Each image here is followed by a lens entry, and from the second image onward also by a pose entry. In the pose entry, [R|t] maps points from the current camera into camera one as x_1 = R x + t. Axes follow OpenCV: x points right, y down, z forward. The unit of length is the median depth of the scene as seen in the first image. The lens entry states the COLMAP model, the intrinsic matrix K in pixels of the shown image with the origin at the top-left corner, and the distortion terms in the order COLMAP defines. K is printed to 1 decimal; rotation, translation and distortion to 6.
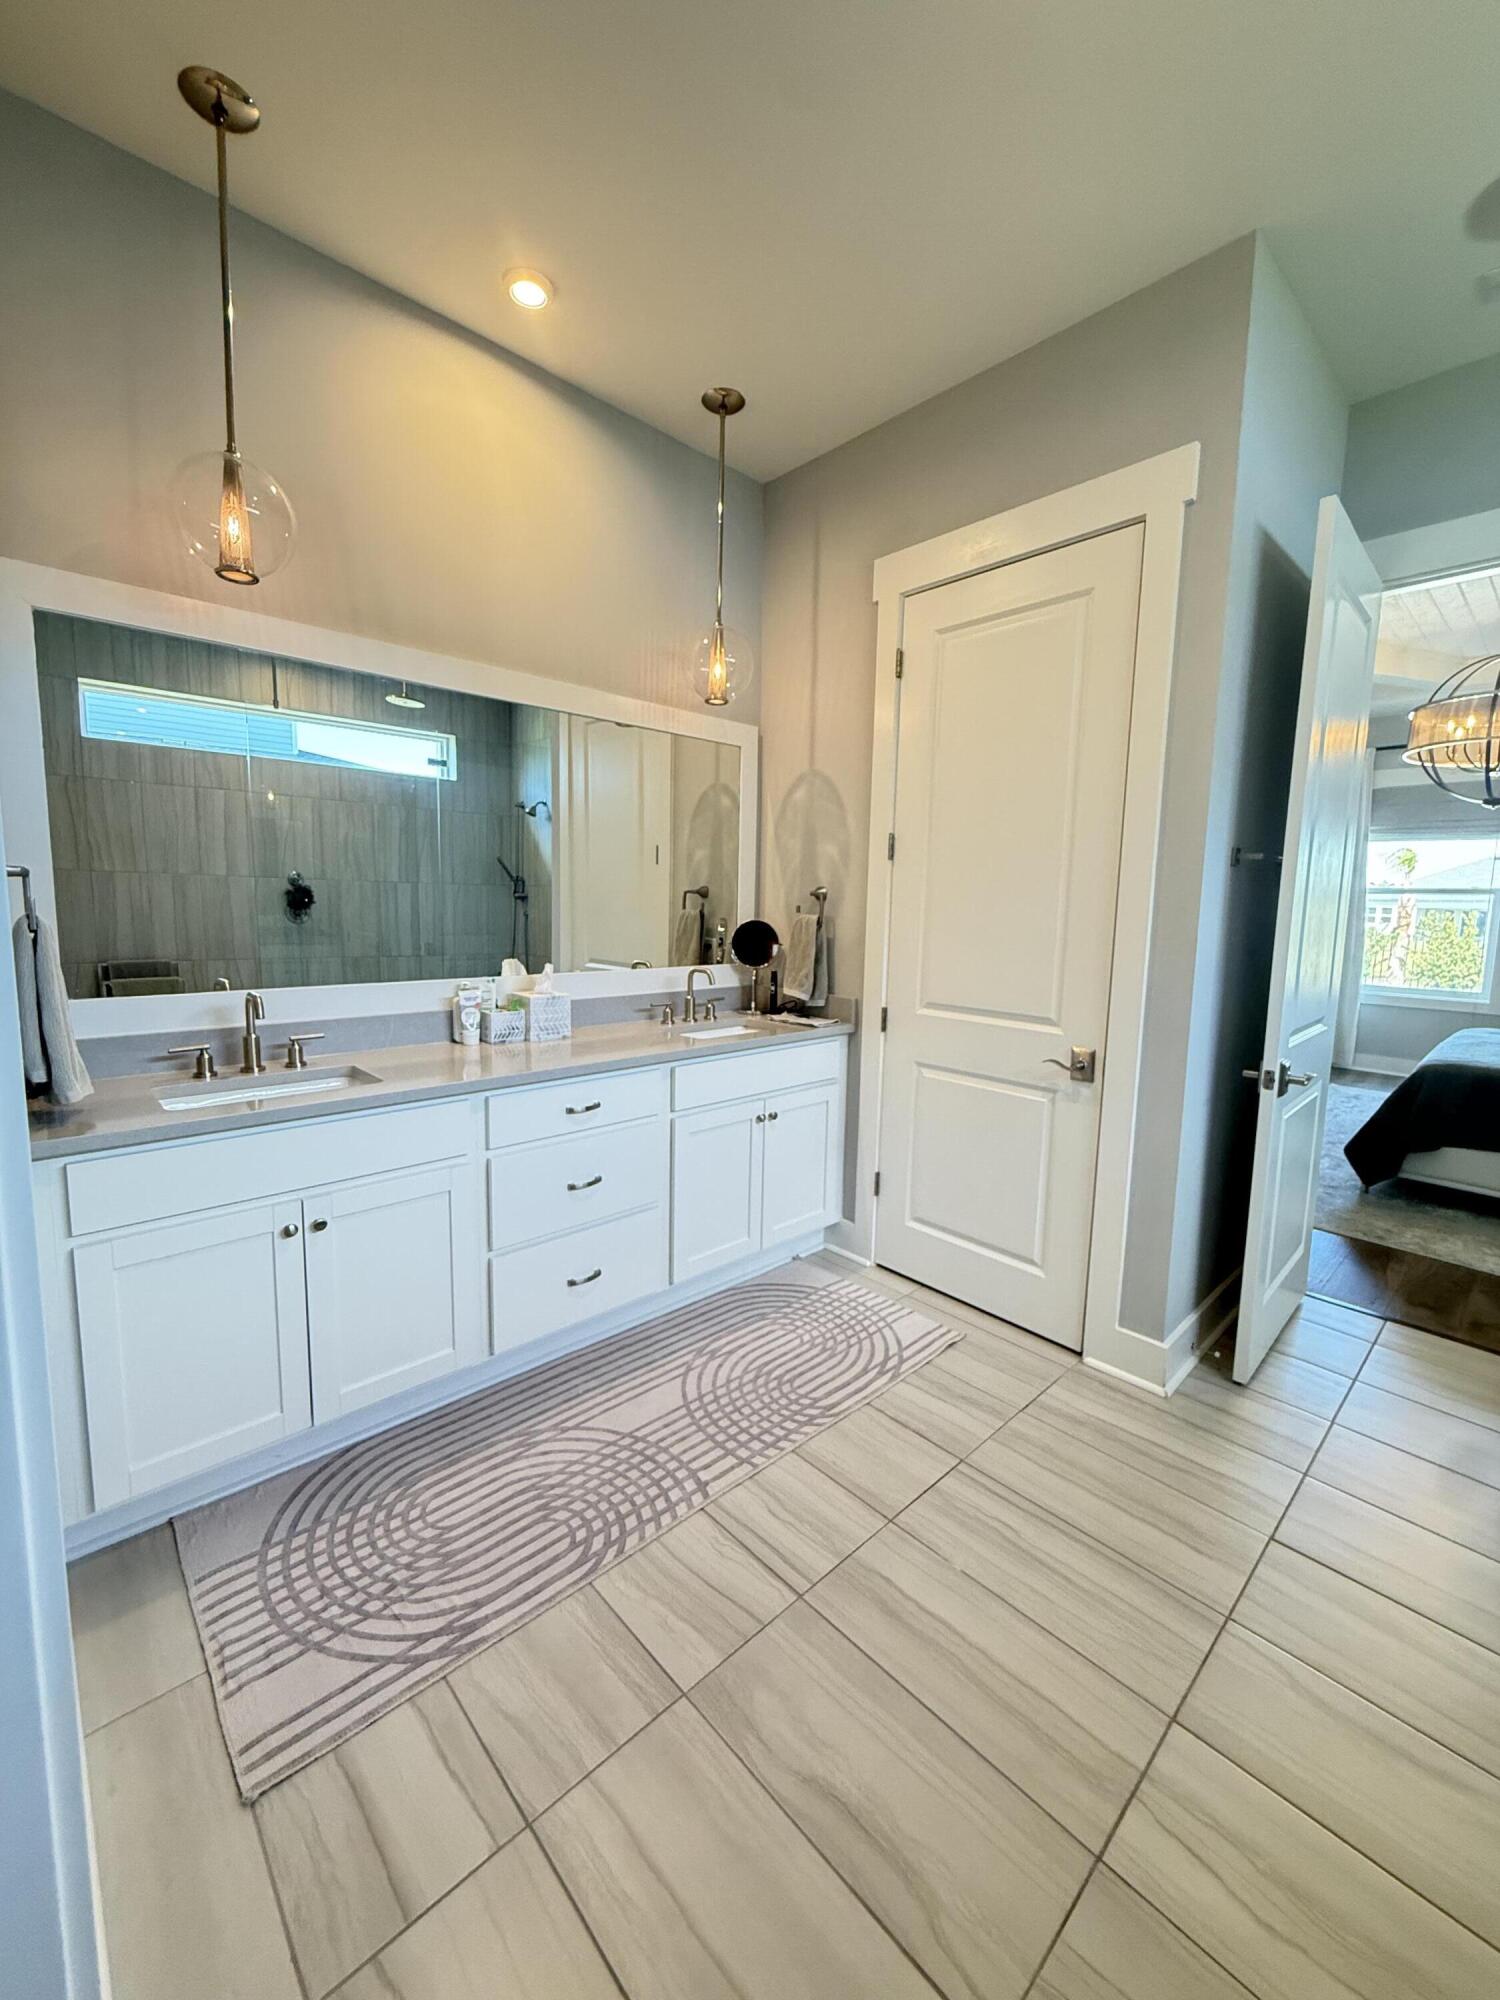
lens RADIAL K [[800.4, 0, 750.3], [0, 800.4, 993.9], [0, 0, 1]] dist [-0.001490, 0.000367]
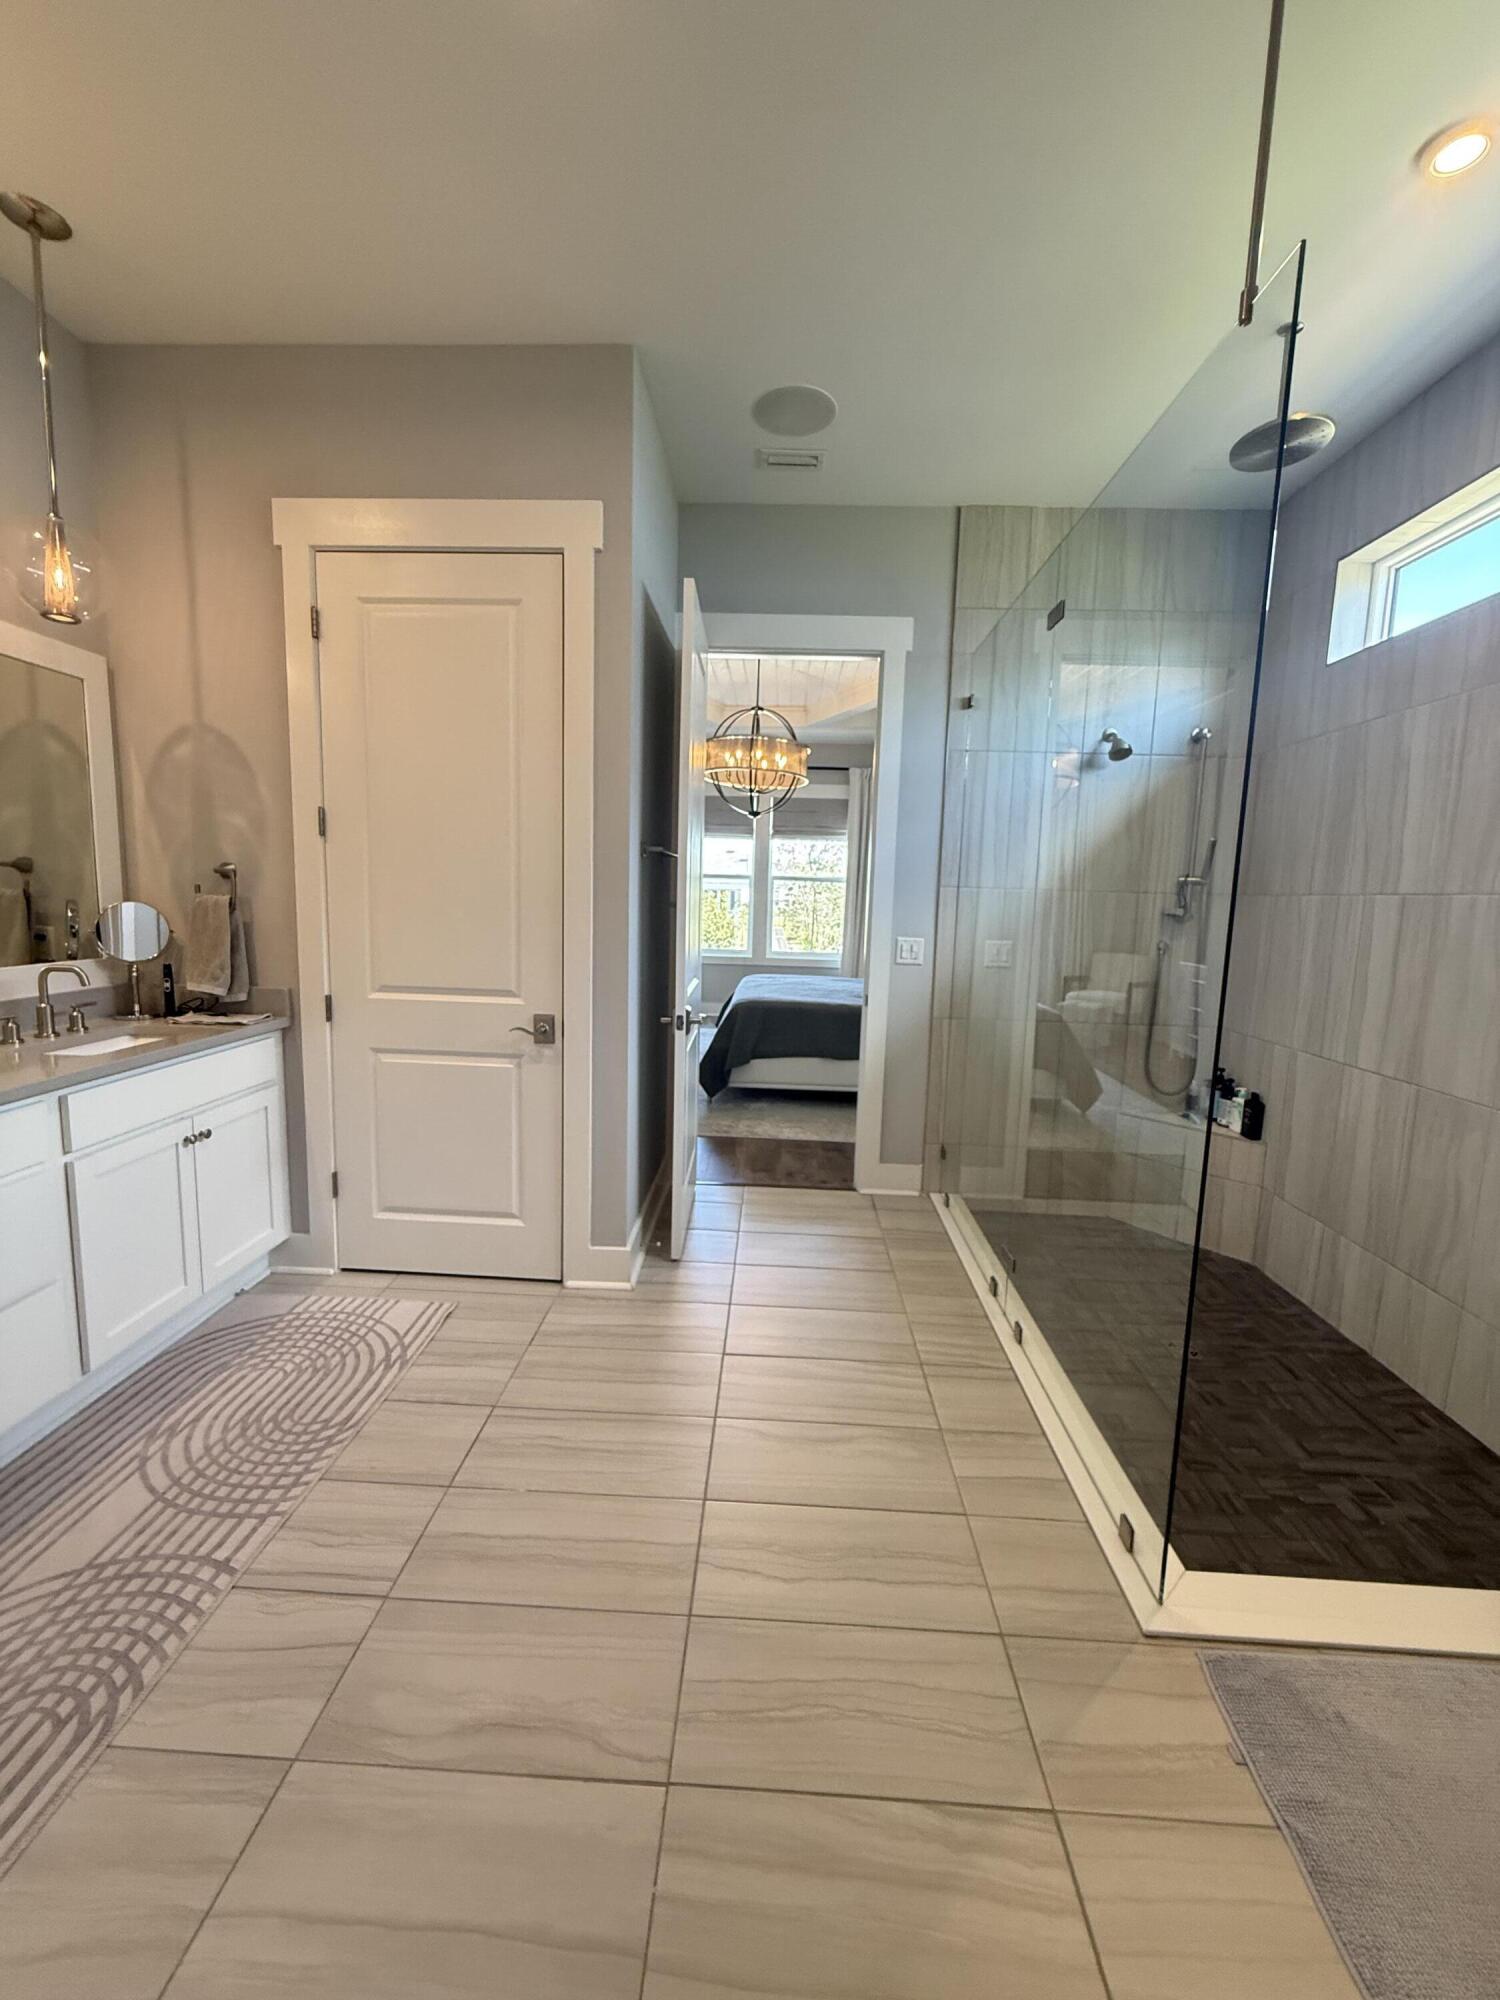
lens RADIAL K [[800.4, 0, 751.5], [0, 800.4, 993.8], [0, 0, 1]] dist [-0.001490, 0.000367]
pose [[0.712370, -0.087947, 0.696272, -0.146522], [0.069258, 0.996084, 0.054957, -0.001932], [-0.698378, 0.009073, 0.715671, -0.010281]]
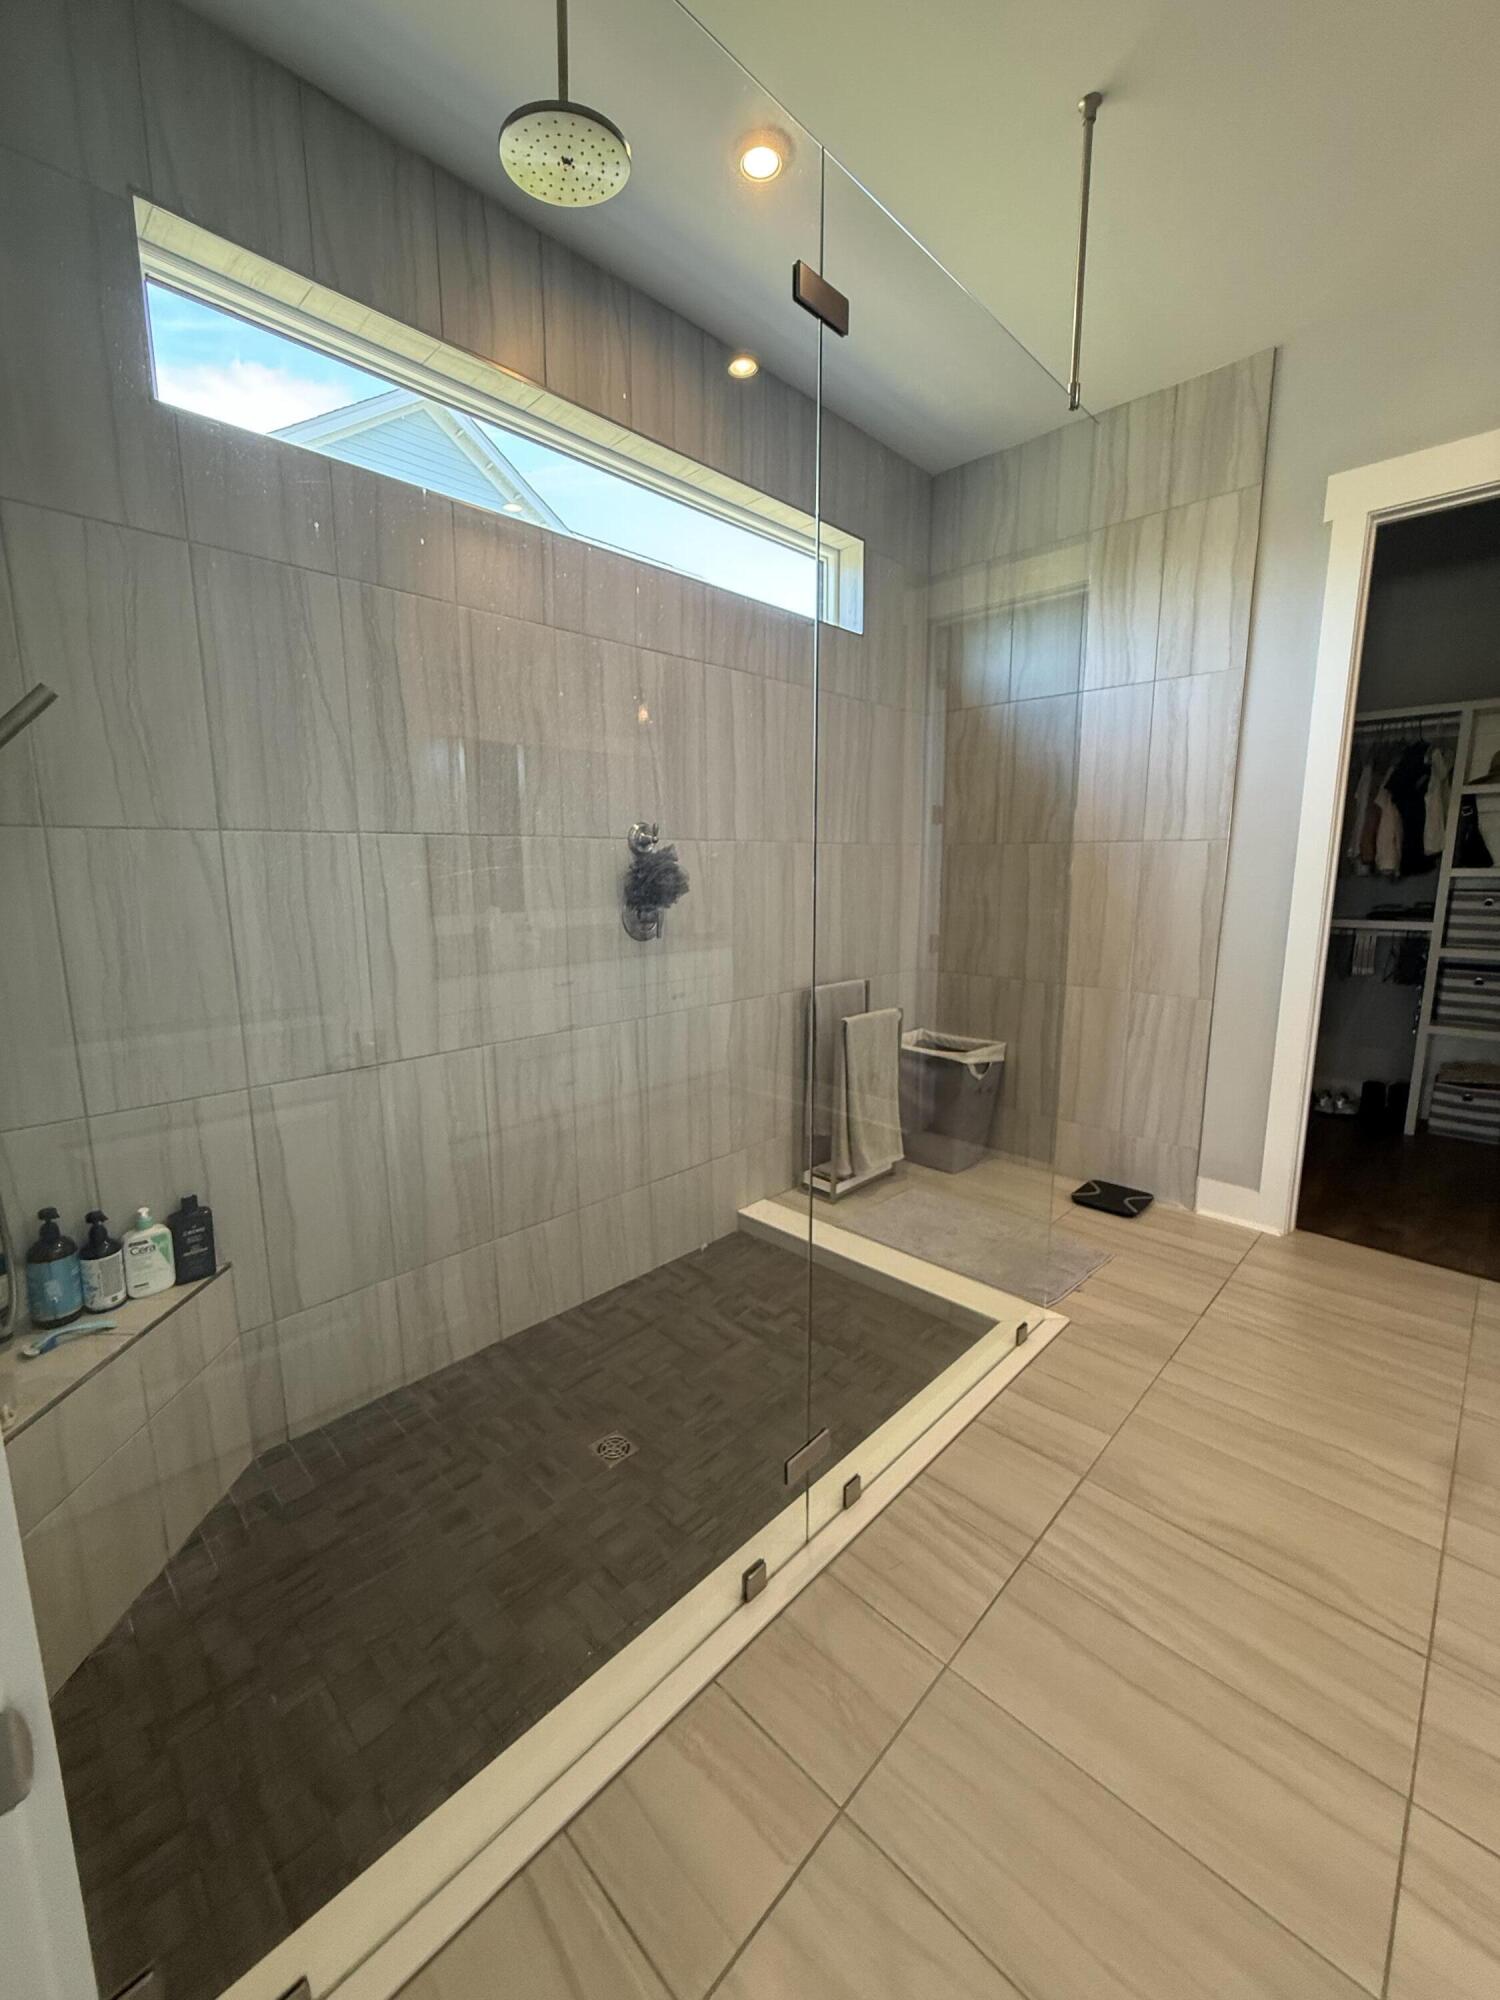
lens RADIAL K [[800.4, 0, 756.1], [0, 800.4, 992.7], [0, 0, 1]] dist [-0.001490, 0.000367]
pose [[-0.999021, -0.007403, -0.043624, 0.862204], [-0.019205, 0.960745, 0.276767, -0.093549], [0.039863, 0.277334, -0.959946, 1.005069]]
